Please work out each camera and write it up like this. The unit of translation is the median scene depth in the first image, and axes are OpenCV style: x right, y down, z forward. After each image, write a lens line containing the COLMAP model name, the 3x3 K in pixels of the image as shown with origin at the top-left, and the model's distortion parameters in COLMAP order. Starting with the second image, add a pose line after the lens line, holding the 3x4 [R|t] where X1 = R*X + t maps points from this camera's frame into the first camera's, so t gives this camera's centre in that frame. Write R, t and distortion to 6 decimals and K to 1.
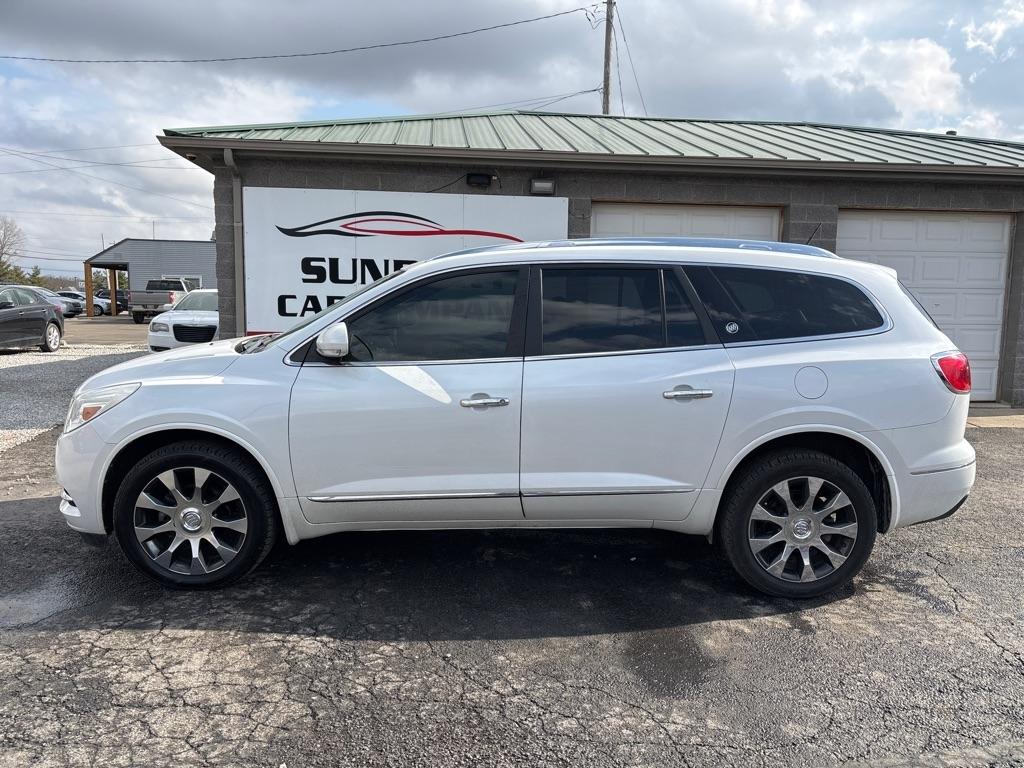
lens RADIAL K [[757.2, 0, 525.3], [0, 757.2, 392.1], [0, 0, 1]] dist [0.046777, -0.045235]
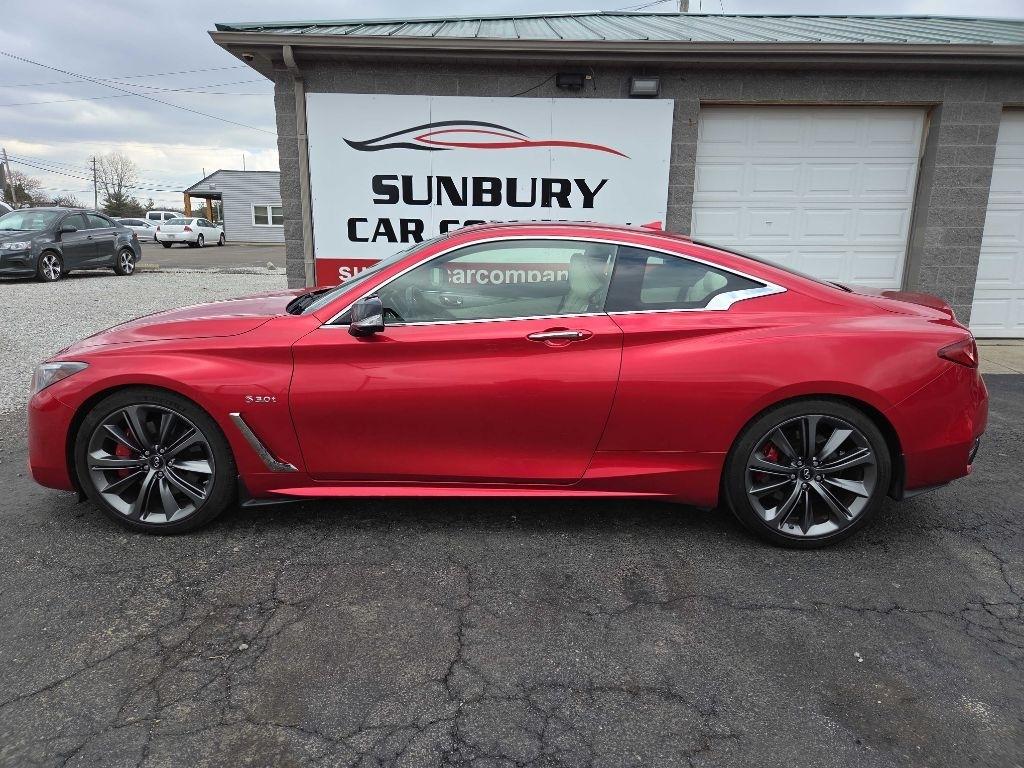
lens RADIAL K [[669.3, 0, 512.8], [0, 669.3, 380.7], [0, 0, 1]] dist [0.048266, -0.020964]
pose [[0.996042, 0.016464, -0.087347, -0.053780], [-0.007335, 0.994568, 0.103827, -0.018514], [0.088582, -0.102776, 0.990752, 0.197653]]
